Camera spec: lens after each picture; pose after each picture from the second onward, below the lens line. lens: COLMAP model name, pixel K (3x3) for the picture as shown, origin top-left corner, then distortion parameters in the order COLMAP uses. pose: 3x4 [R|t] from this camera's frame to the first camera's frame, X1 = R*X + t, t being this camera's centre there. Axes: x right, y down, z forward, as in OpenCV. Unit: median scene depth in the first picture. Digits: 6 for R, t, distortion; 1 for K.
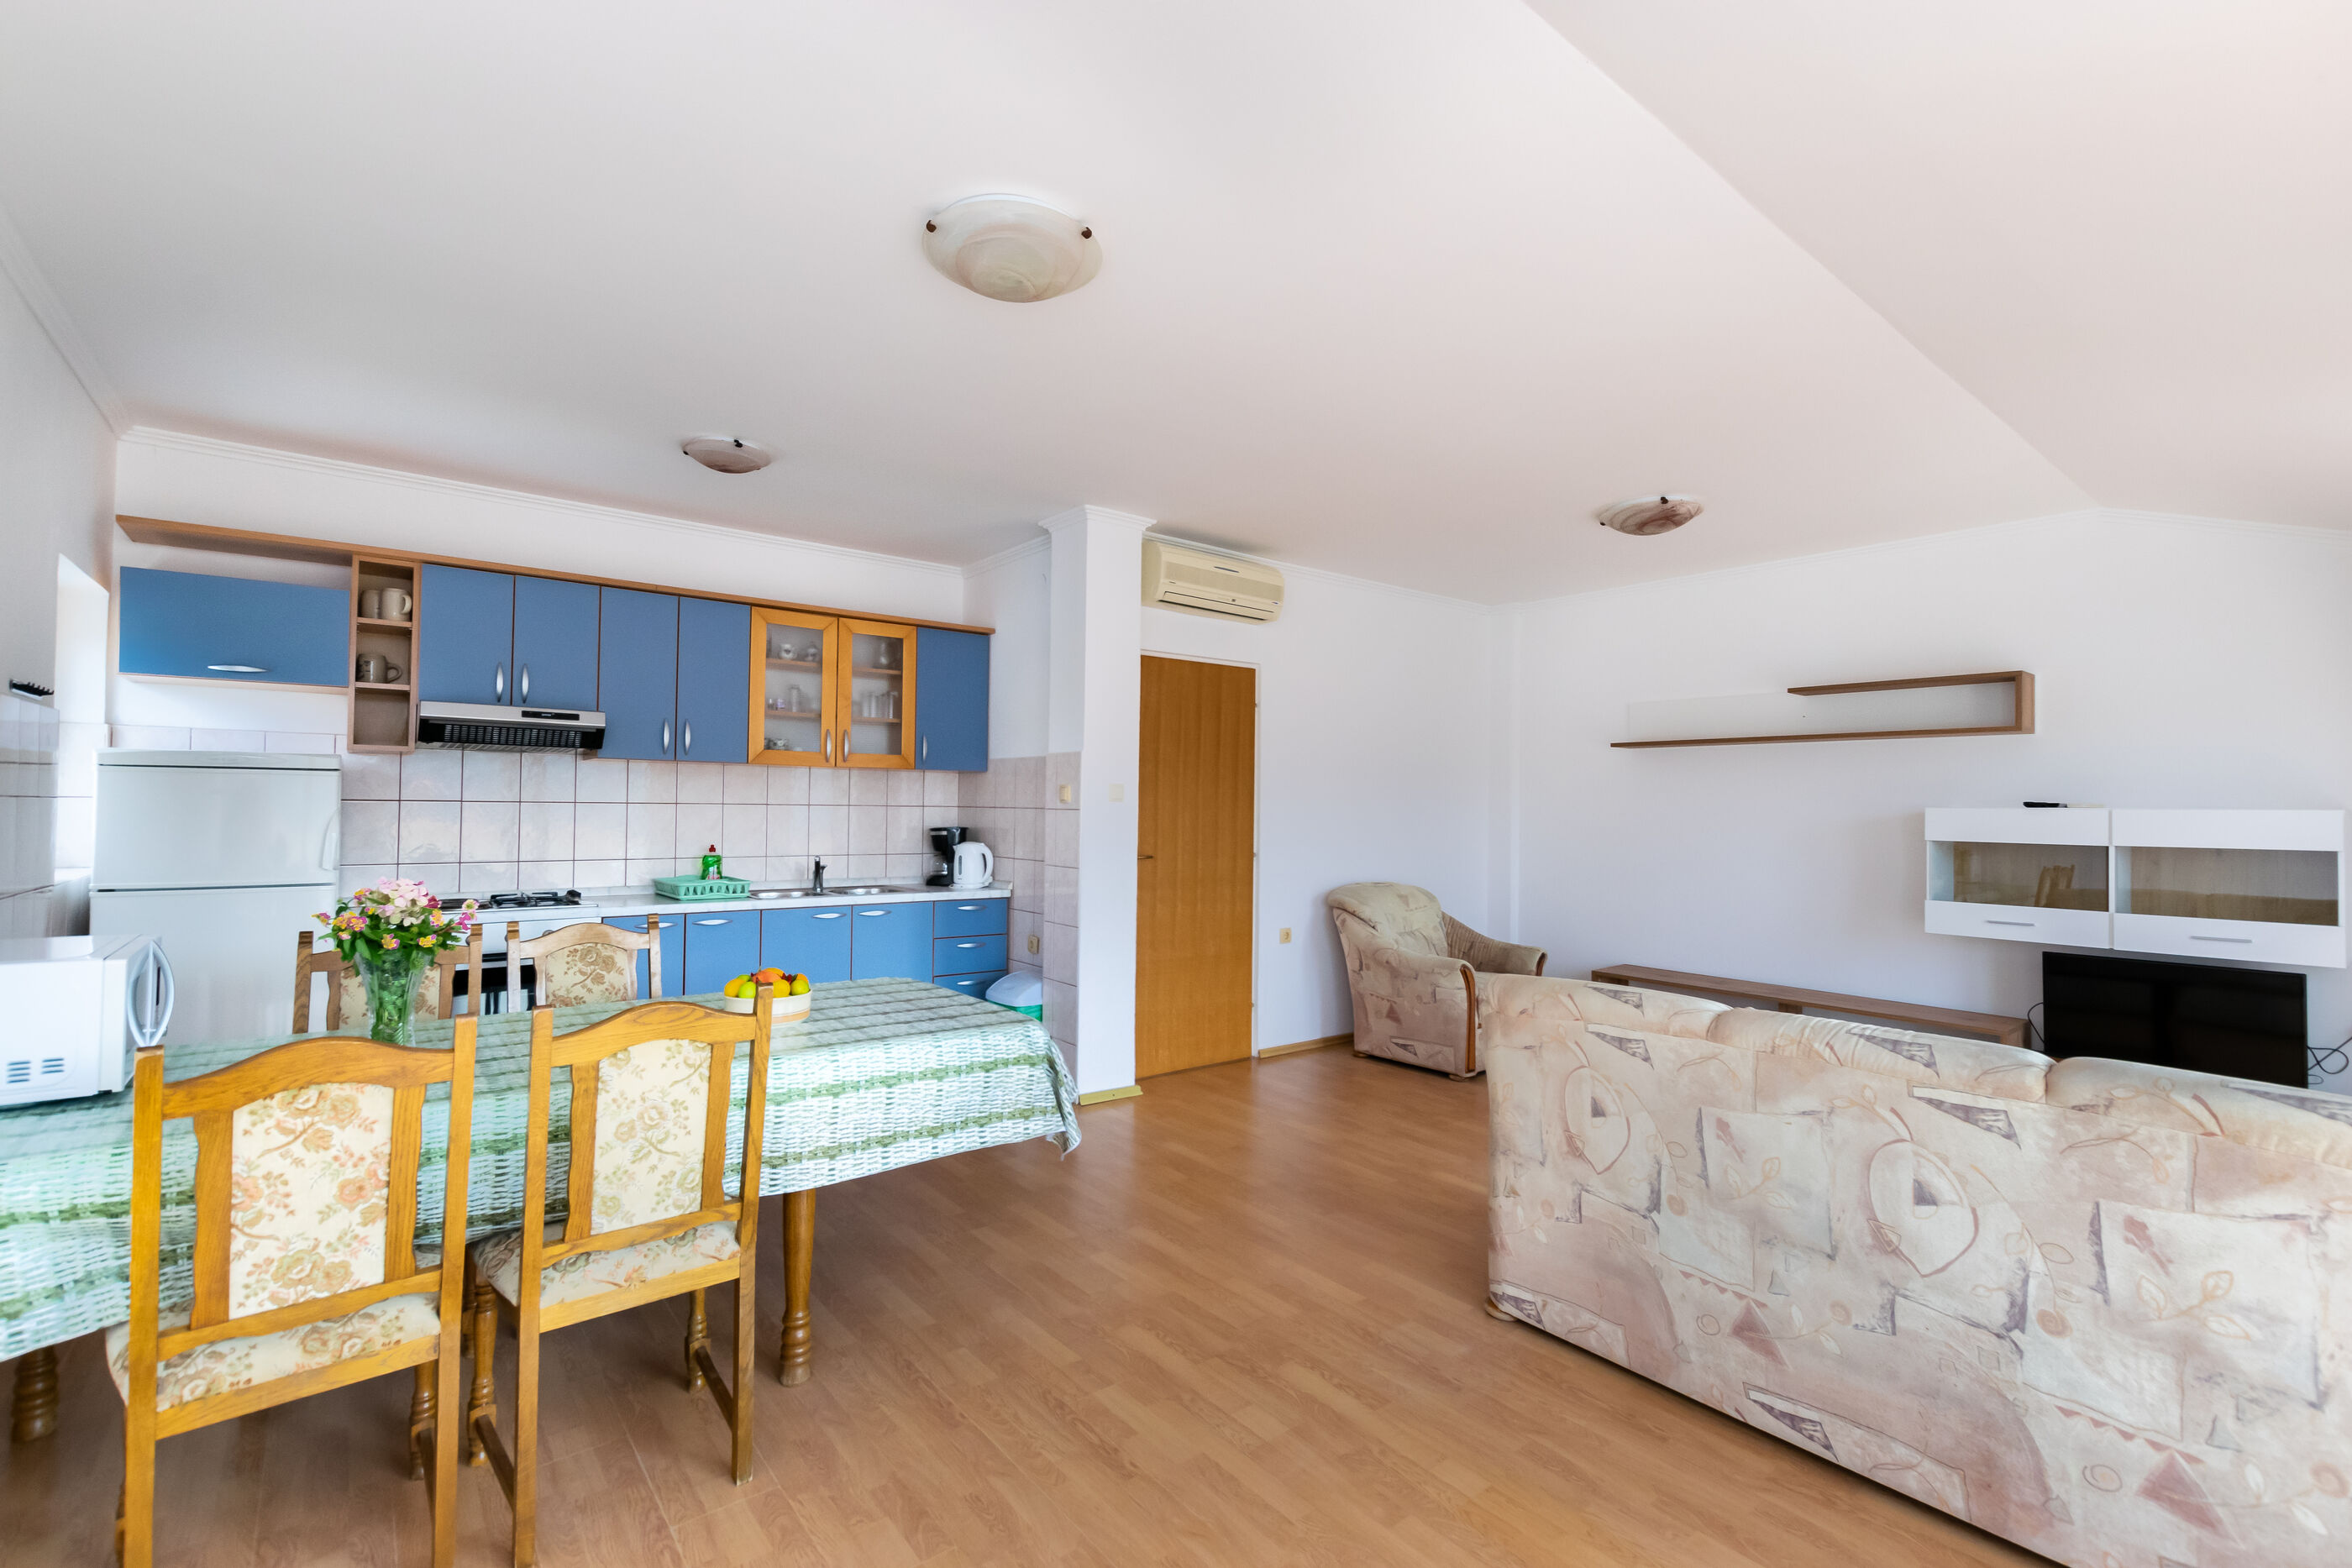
lens RADIAL K [[1031.3, 0, 1176.0], [0, 1031.3, 784.0], [0, 0, 1]] dist [0.001222, -0.000679]
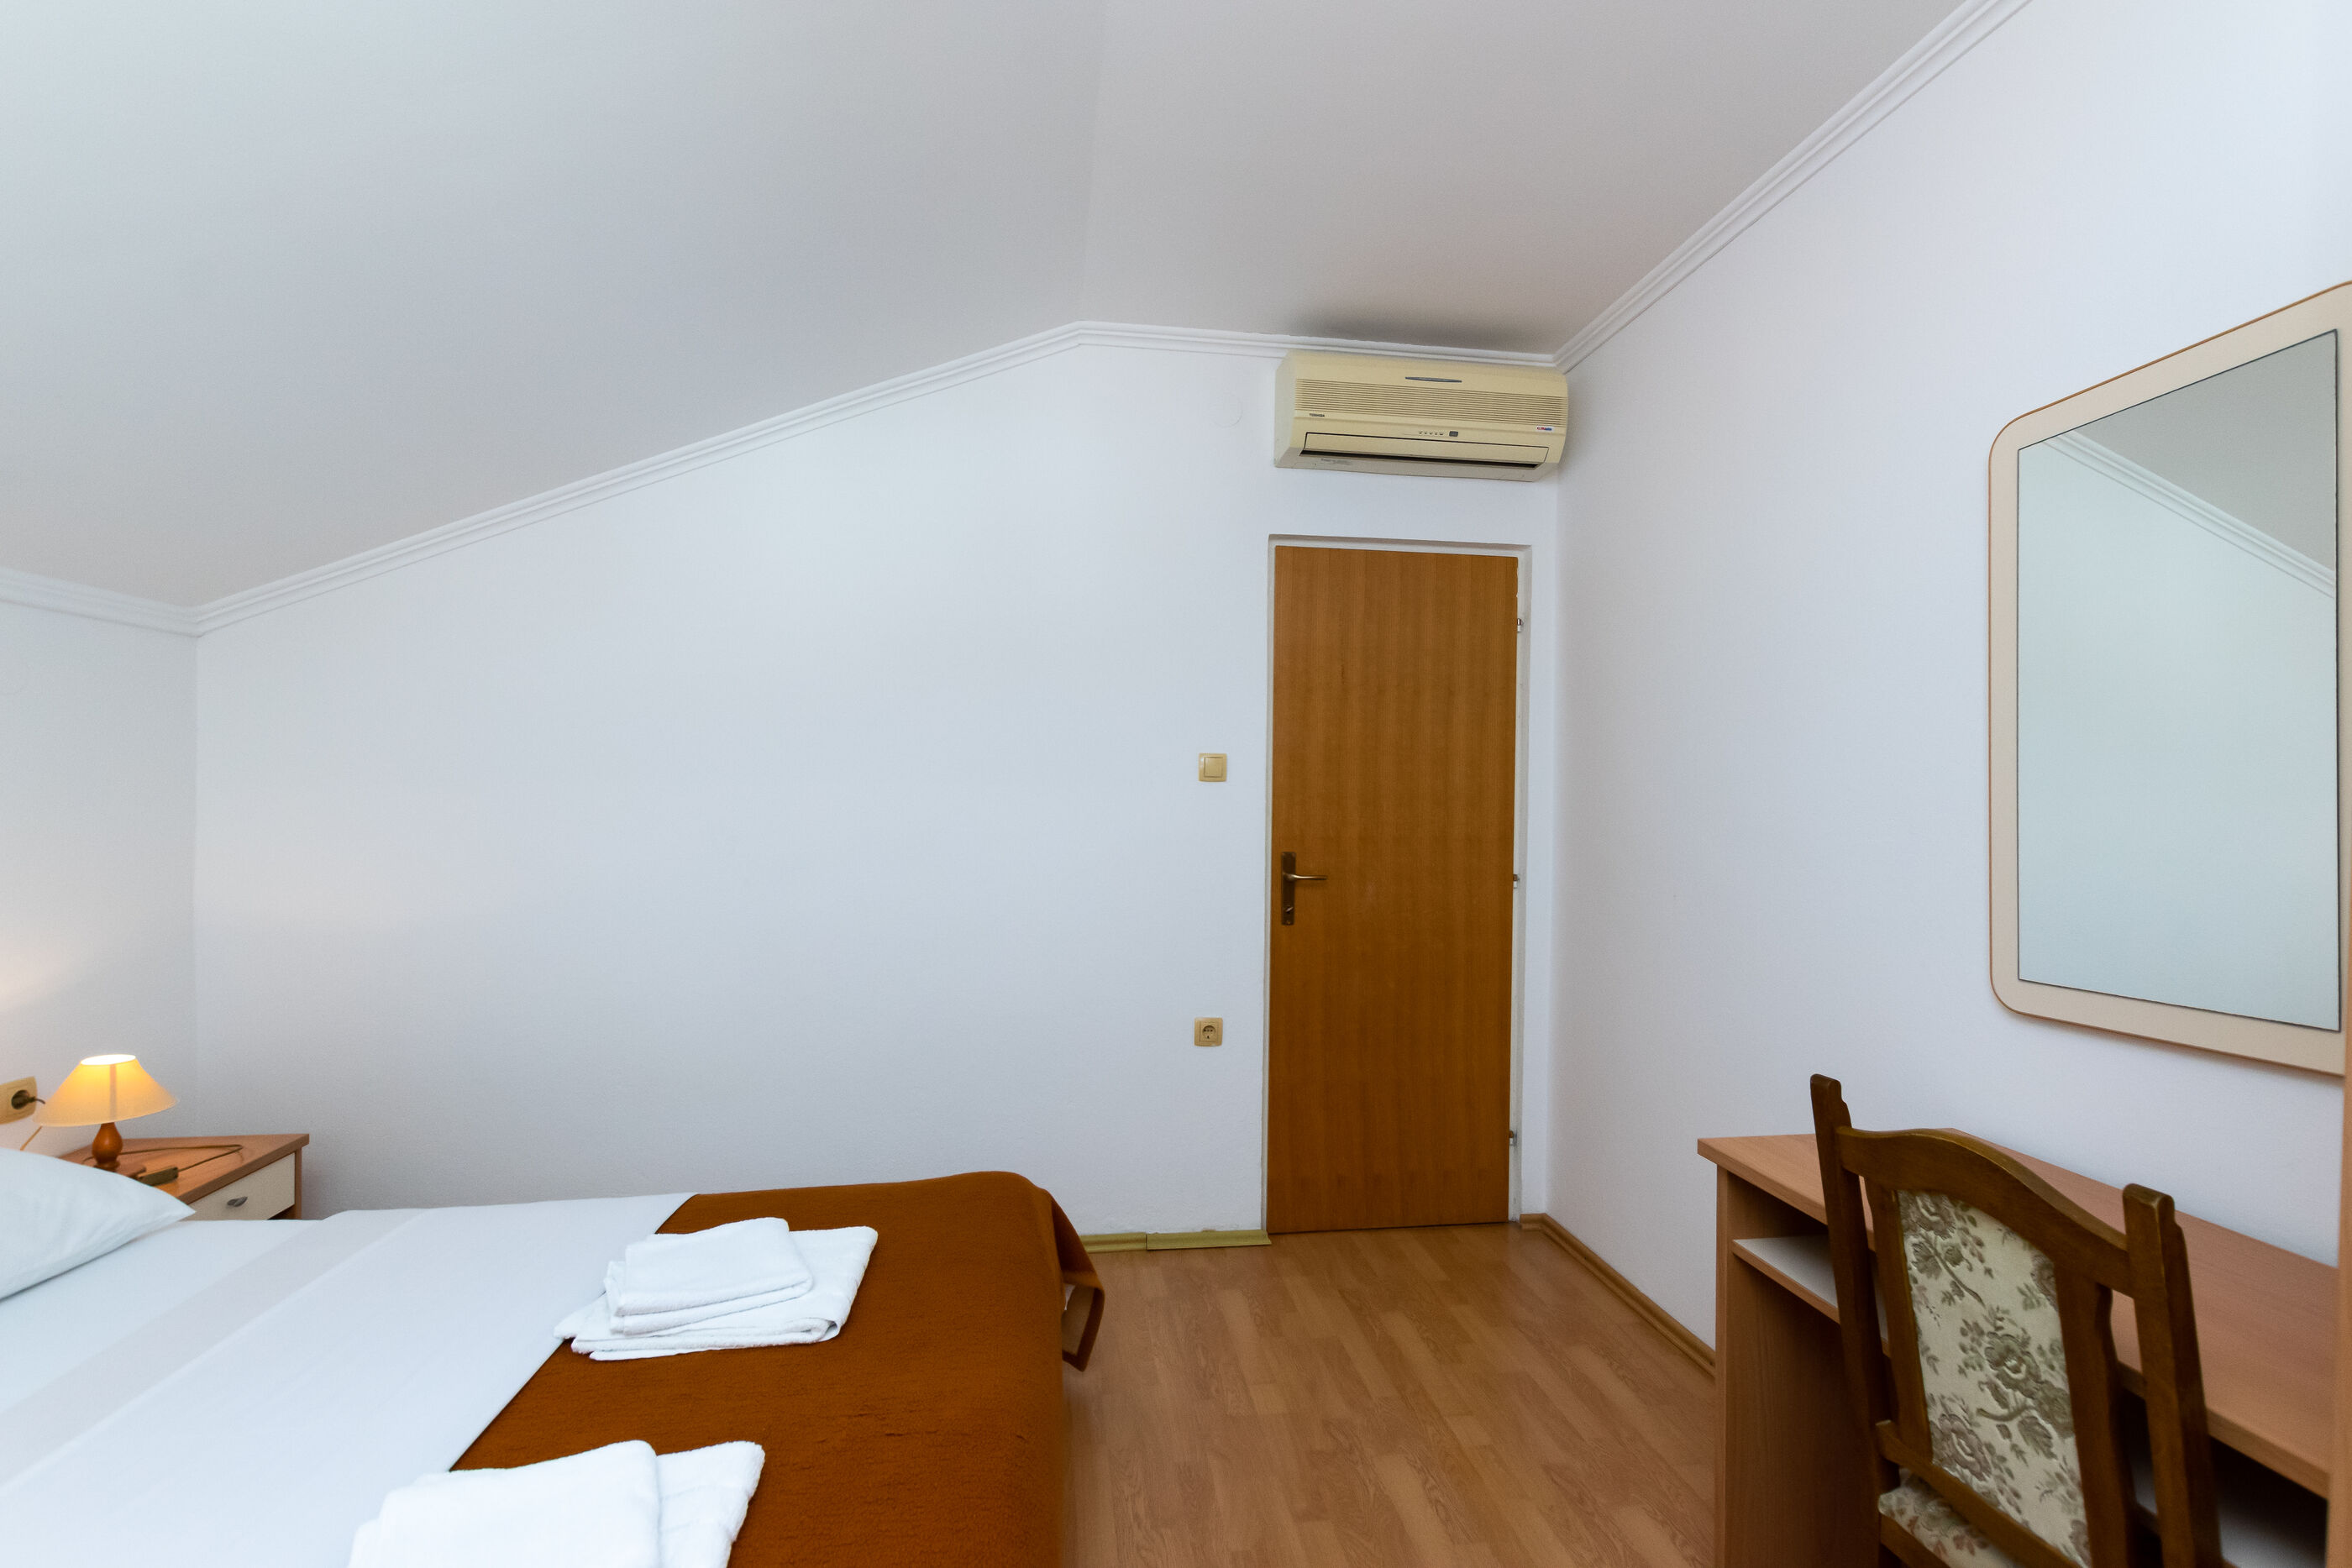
lens RADIAL K [[1008.7, 0, 1191.3], [0, 1008.7, 786.7], [0, 0, 1]] dist [0.000526, -0.000408]
pose [[0.861573, -0.012245, -0.507485, 0.219886], [0.019726, 0.999762, 0.009366, 0.009016], [0.507250, -0.018080, 0.861609, 0.459850]]
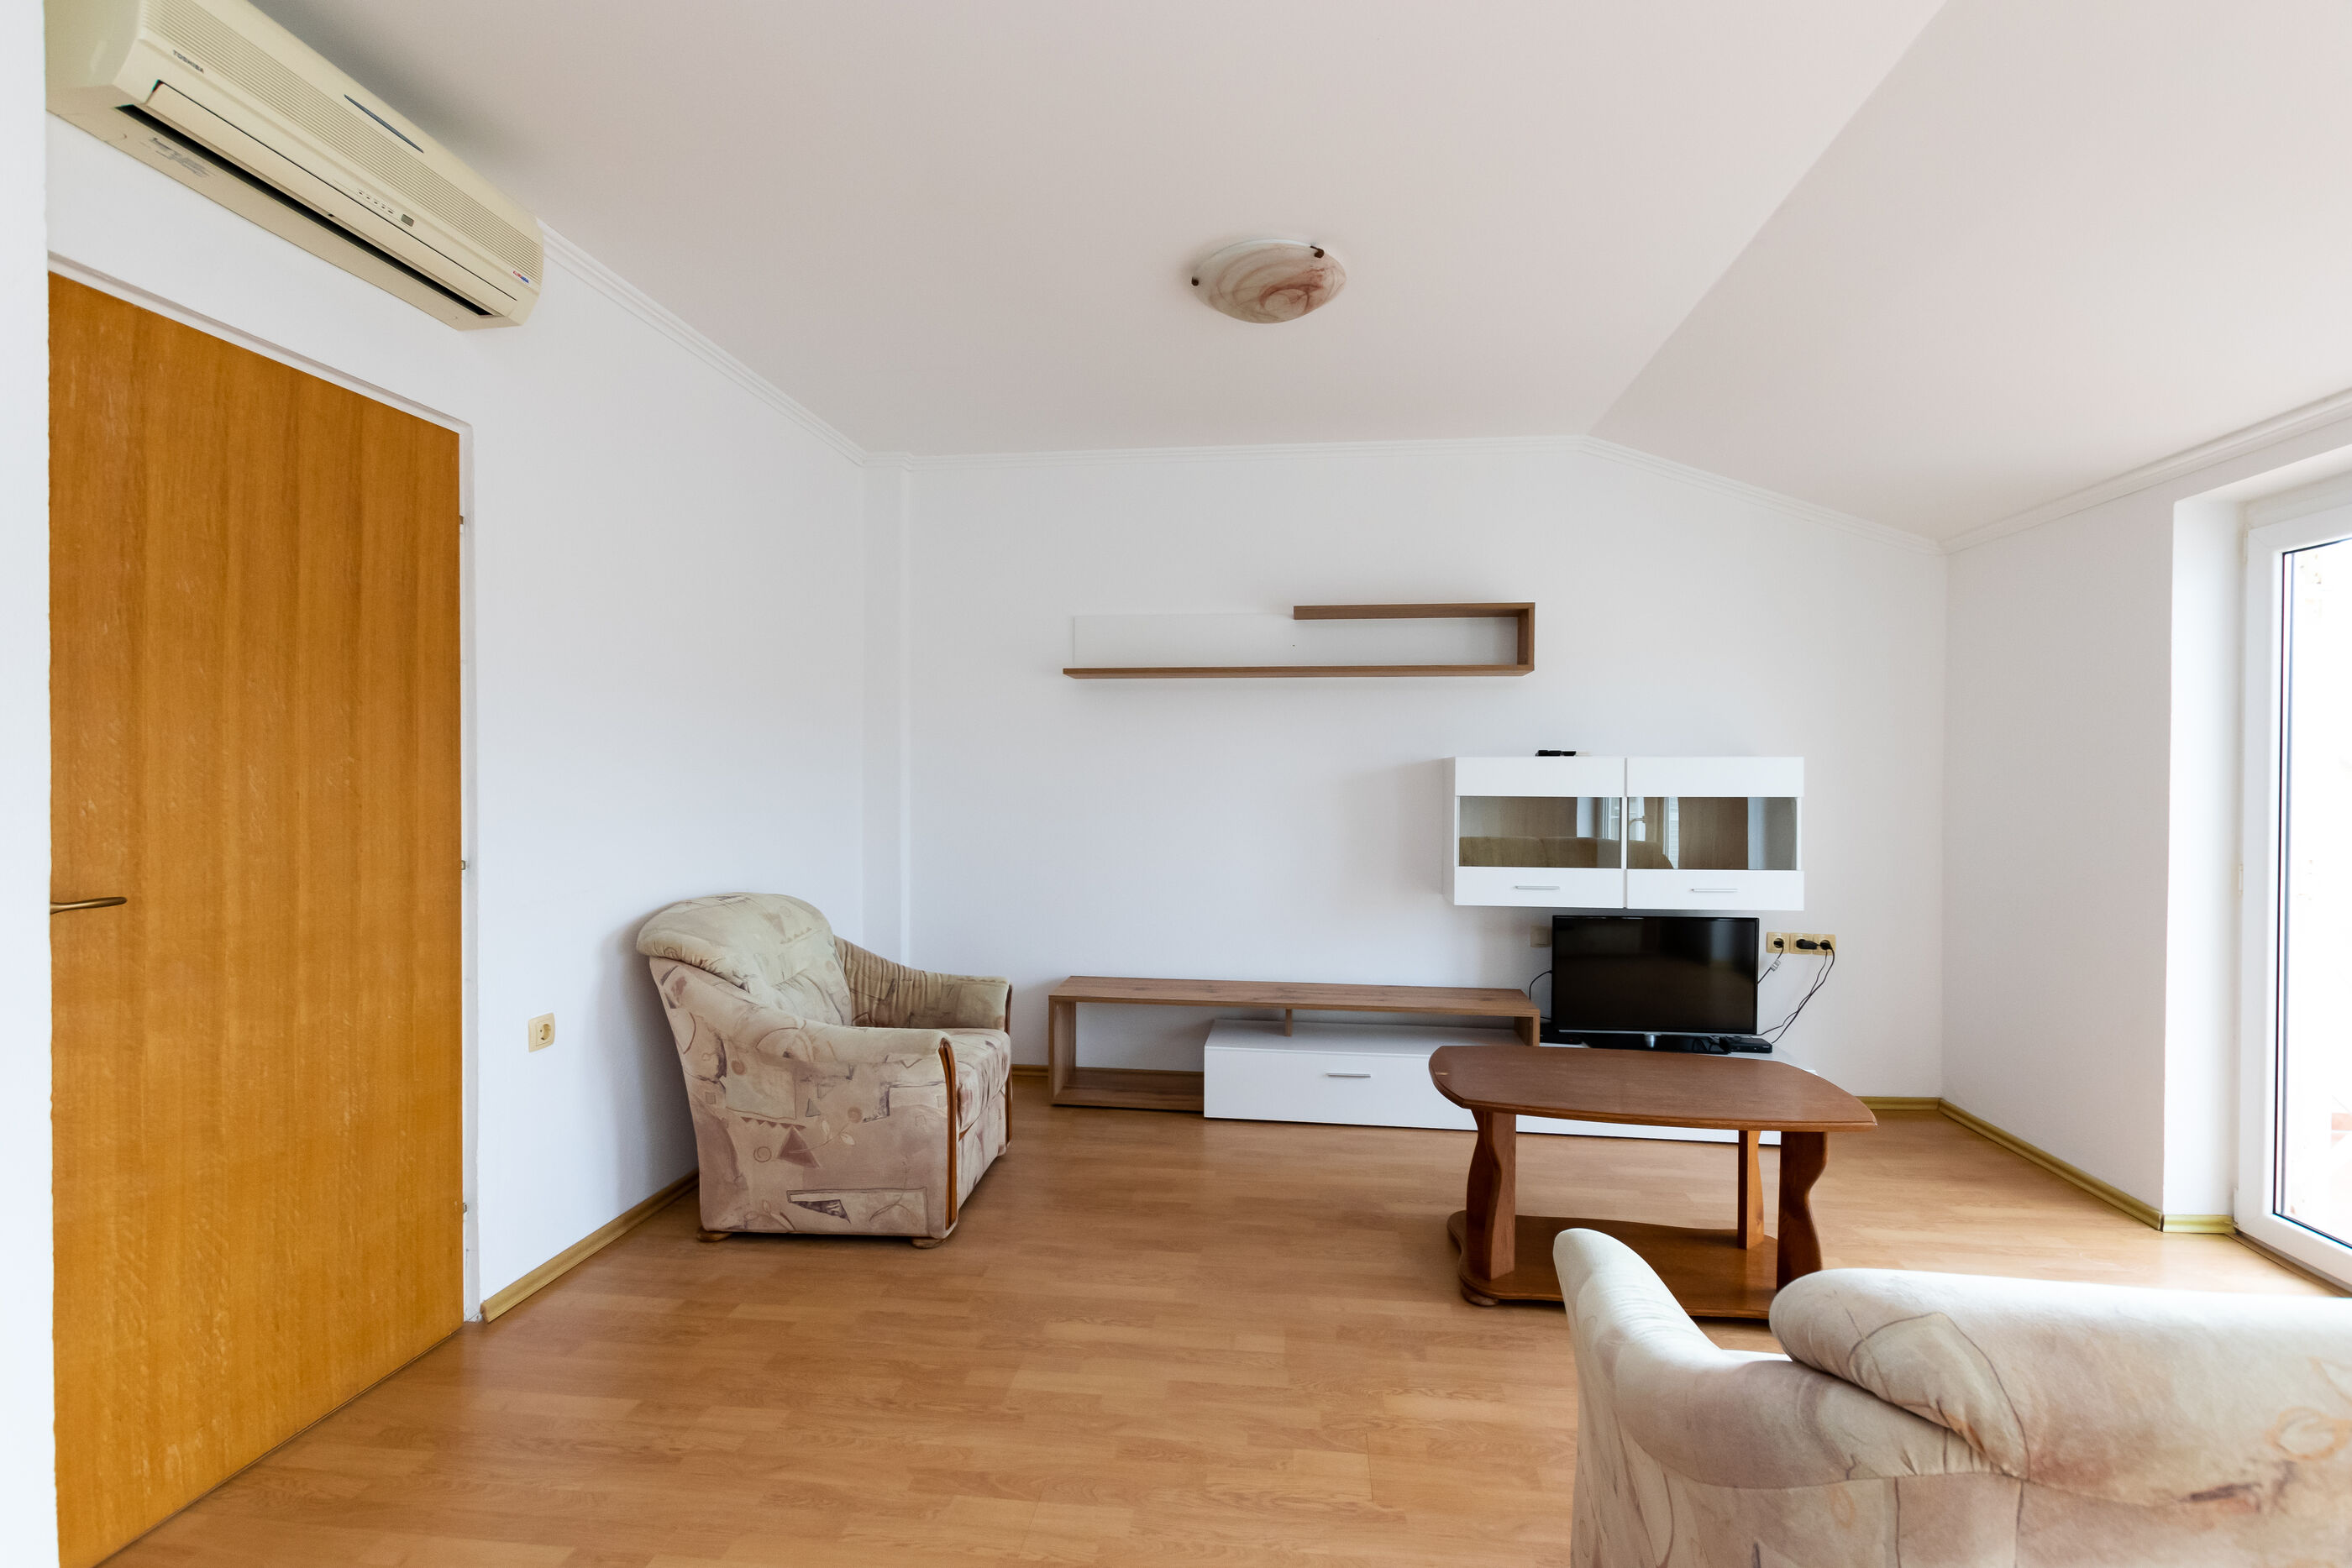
lens RADIAL K [[1008.7, 0, 1191.3], [0, 1008.7, 786.7], [0, 0, 1]] dist [0.000526, -0.000408]
pose [[0.710603, -0.016679, 0.703395, -0.005593], [-0.010108, 0.999374, 0.033908, 0.020081], [-0.703520, -0.031205, 0.709990, 0.534933]]
